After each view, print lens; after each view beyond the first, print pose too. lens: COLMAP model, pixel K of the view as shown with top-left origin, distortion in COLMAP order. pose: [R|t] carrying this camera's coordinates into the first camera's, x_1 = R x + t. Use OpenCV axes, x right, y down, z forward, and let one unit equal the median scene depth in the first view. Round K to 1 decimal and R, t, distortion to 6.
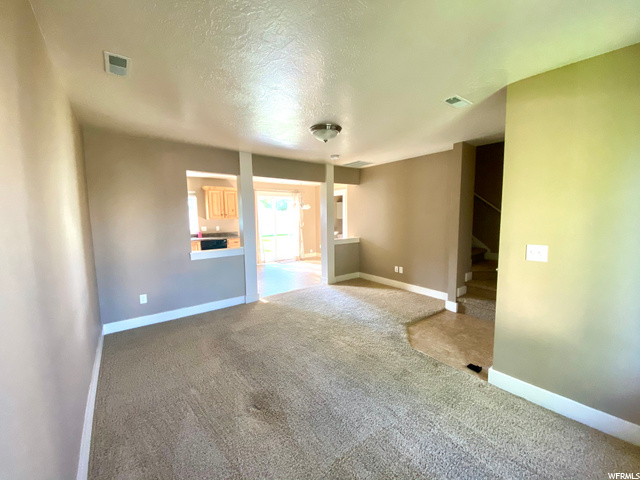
lens RADIAL K [[259.0, 0, 317.9], [0, 259.0, 240.9], [0, 0, 1]] dist [-0.004094, -0.001708]
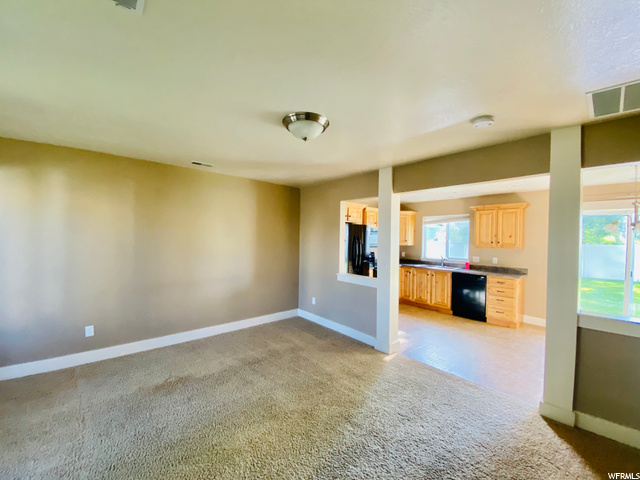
lens RADIAL K [[259.0, 0, 318.2], [0, 259.0, 238.1], [0, 0, 1]] dist [-0.004094, -0.001708]
pose [[0.082586, 0.013447, -0.996493, 0.415206], [-0.121928, 0.992533, 0.003289, -0.069735], [0.989097, 0.121229, 0.083609, 0.569397]]
